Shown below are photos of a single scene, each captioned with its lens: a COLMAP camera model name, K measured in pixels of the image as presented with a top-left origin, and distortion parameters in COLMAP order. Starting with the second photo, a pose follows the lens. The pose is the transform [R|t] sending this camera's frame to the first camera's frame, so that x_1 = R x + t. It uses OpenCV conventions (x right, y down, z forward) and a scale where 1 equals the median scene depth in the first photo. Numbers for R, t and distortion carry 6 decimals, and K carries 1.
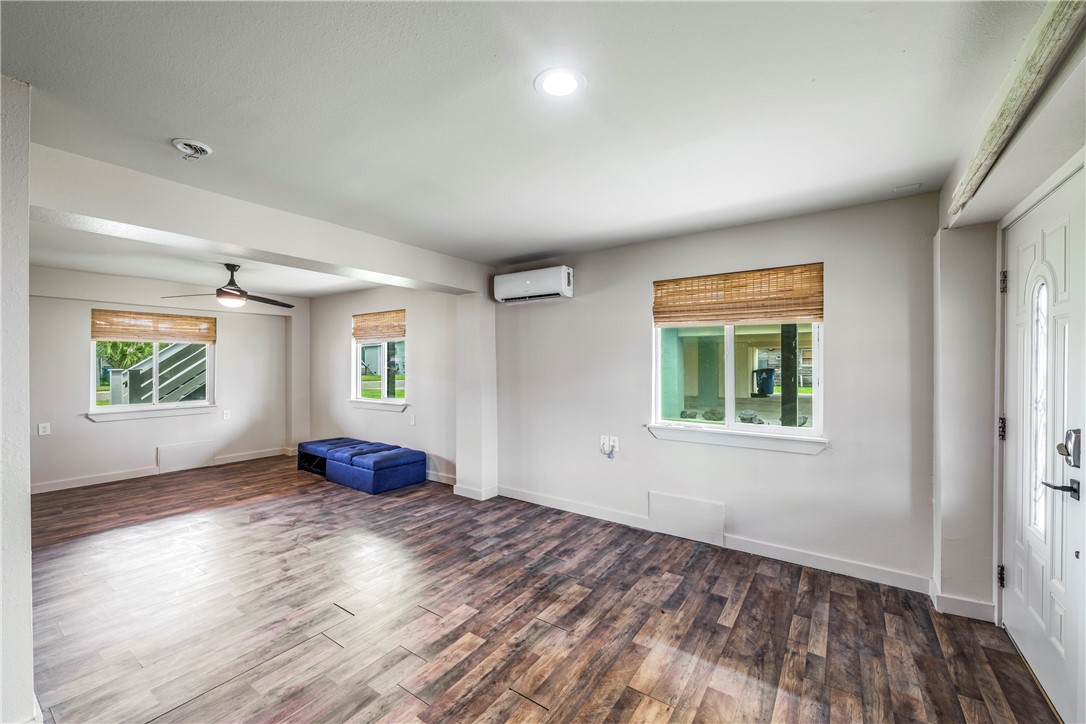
lens RADIAL K [[441.7, 0, 548.9], [0, 441.7, 360.5], [0, 0, 1]] dist [-0.002824, -0.000179]
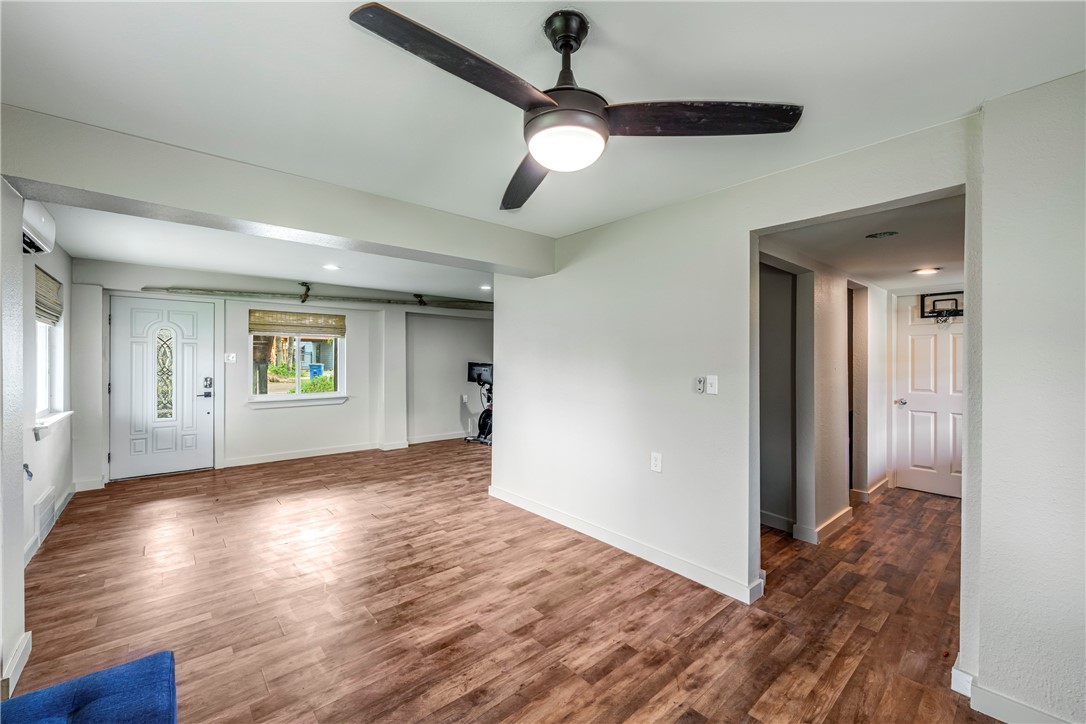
lens RADIAL K [[432.9, 0, 537.0], [0, 432.9, 362.4], [0, 0, 1]] dist [-0.000897, 0.000012]
pose [[-0.966974, -0.004668, 0.254833, -1.480196], [-0.005382, 0.999983, -0.002104, 0.021037], [-0.254819, -0.003406, -0.966983, 2.465284]]
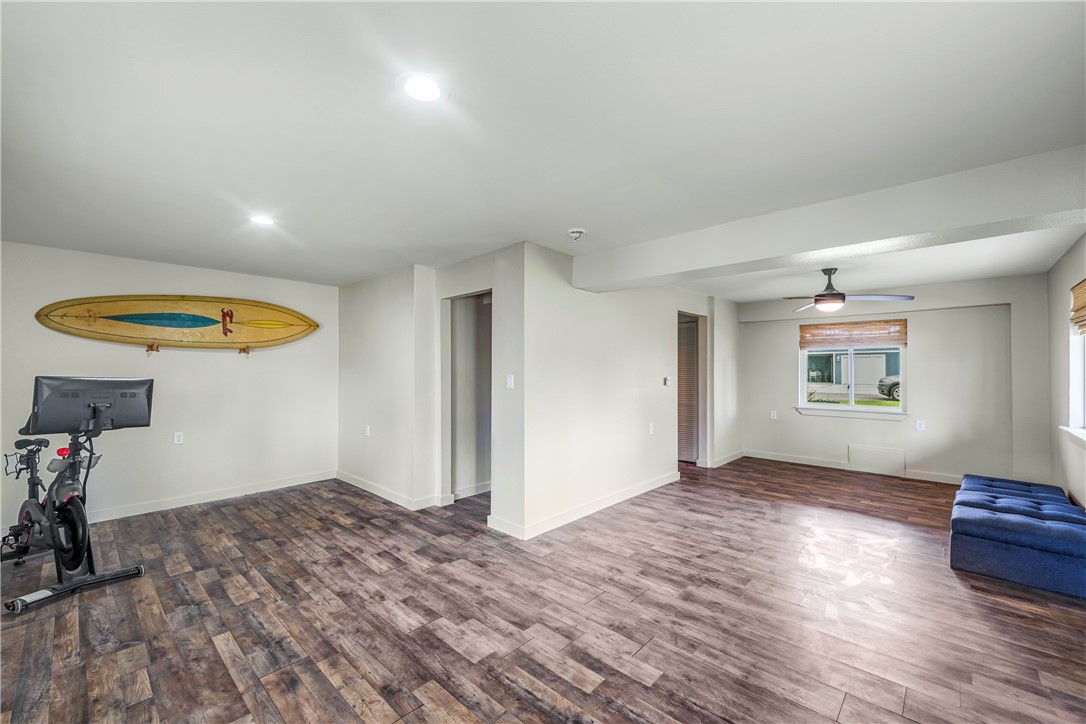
lens RADIAL K [[432.9, 0, 544.9], [0, 432.9, 366.8], [0, 0, 1]] dist [-0.000897, 0.000012]
pose [[-0.154321, -0.003466, -0.988015, 0.659363], [0.007189, 0.999963, -0.004631, 0.007131], [0.987995, -0.007818, -0.154290, 0.991182]]
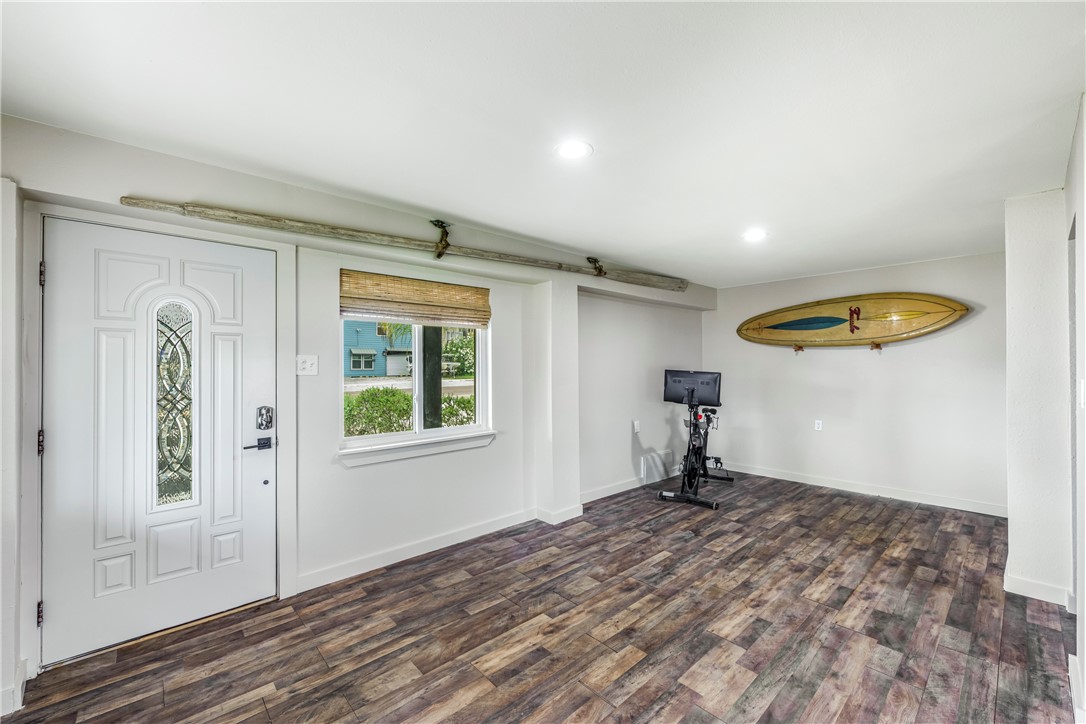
lens RADIAL K [[432.9, 0, 537.0], [0, 432.9, 364.0], [0, 0, 1]] dist [-0.000897, 0.000012]
pose [[-0.970308, 0.004243, 0.241837, -0.124519], [0.001720, 0.999942, -0.010643, 0.009870], [-0.241868, -0.009912, -0.970259, 1.574303]]
